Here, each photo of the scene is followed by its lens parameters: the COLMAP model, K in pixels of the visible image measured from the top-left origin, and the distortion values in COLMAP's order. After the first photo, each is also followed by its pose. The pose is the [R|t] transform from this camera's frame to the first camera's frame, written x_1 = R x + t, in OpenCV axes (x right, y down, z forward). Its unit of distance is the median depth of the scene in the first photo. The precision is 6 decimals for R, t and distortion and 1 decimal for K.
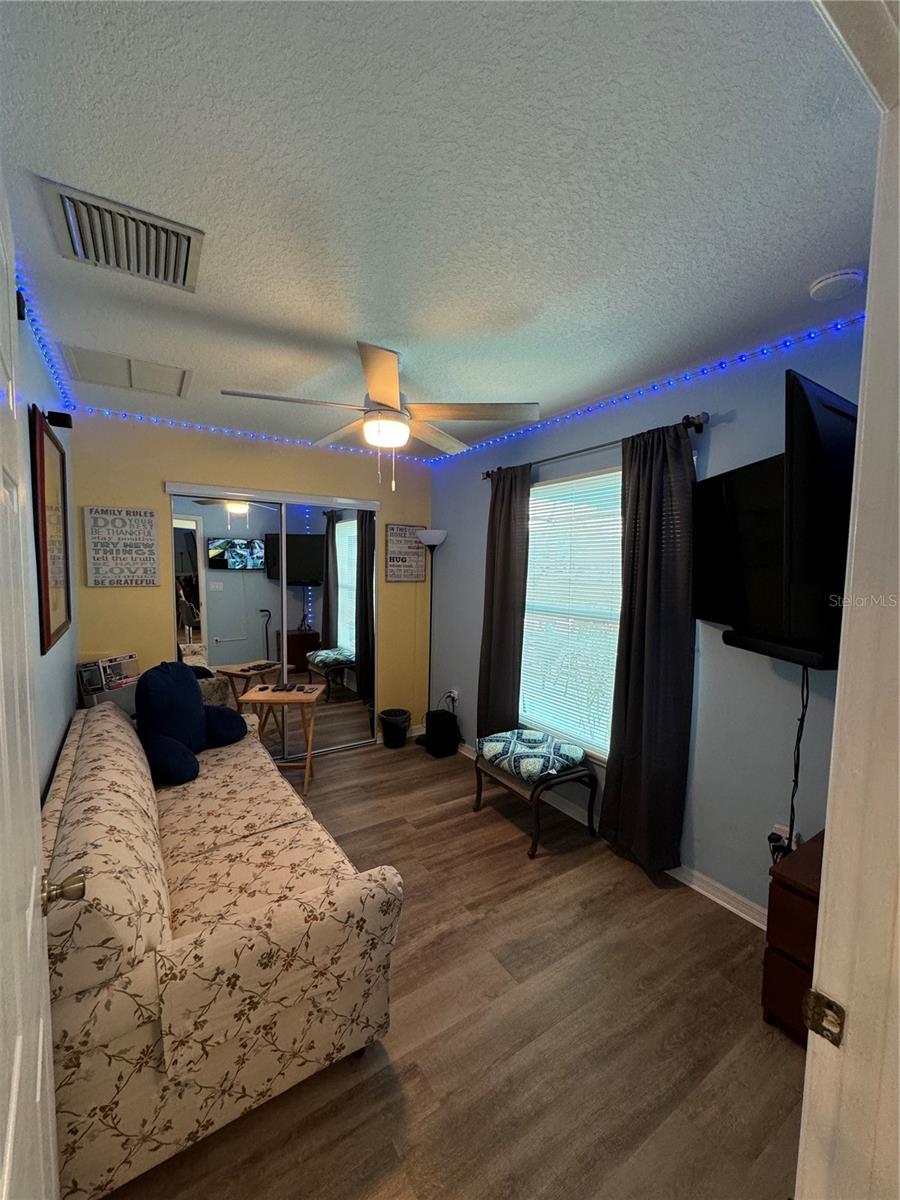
lens RADIAL K [[483.8, 0, 454.2], [0, 483.8, 602.5], [0, 0, 1]] dist [0.006794, -0.000712]
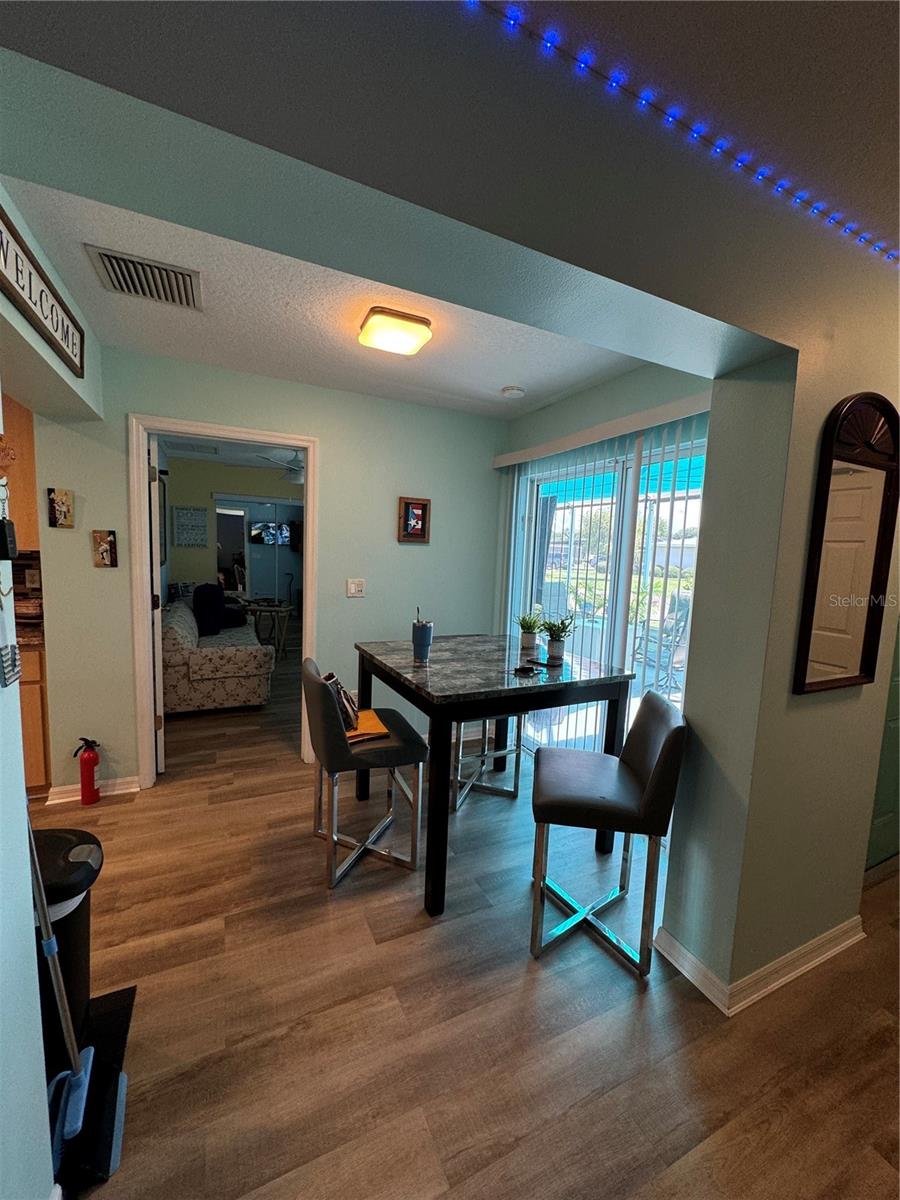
lens RADIAL K [[483.8, 0, 449.1], [0, 483.8, 601.6], [0, 0, 1]] dist [0.006794, -0.000712]
pose [[0.990031, 0.038969, -0.135353, 0.619542], [-0.035521, 0.998982, 0.027796, 0.094626], [0.136298, -0.022711, 0.990407, -0.794864]]
